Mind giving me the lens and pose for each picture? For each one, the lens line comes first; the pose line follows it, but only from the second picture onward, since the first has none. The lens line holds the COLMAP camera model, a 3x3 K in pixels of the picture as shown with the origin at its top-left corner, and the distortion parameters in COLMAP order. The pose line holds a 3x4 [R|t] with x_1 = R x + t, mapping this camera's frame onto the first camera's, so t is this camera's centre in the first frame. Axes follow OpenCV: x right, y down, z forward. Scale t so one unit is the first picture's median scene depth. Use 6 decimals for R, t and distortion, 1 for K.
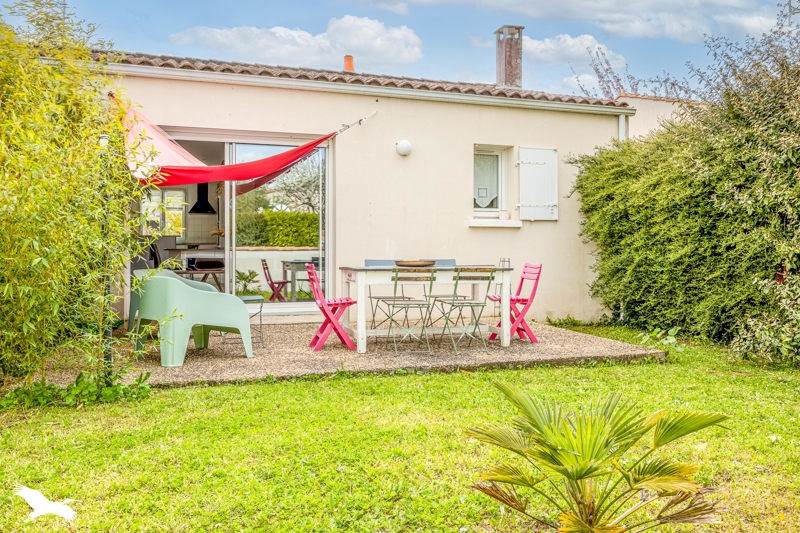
lens RADIAL K [[645.3, 0, 400.0], [0, 645.3, 266.5], [0, 0, 1]] dist [0.000284, 0.001297]
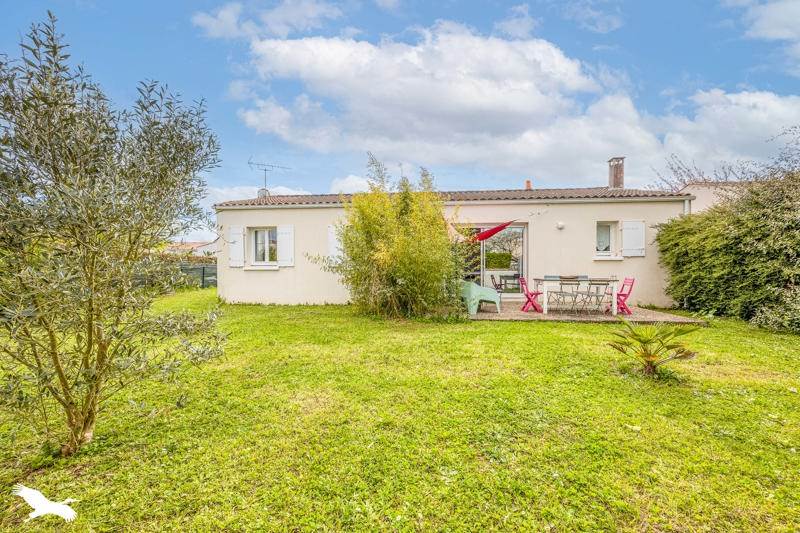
lens RADIAL K [[320.4, 0, 399.8], [0, 320.4, 276.3], [0, 0, 1]] dist [0.000057, -0.000089]
pose [[0.912858, 0.006679, -0.408223, -0.058394], [-0.007066, 0.999975, 0.000559, -0.005179], [0.408217, 0.002374, 0.912882, -0.292543]]
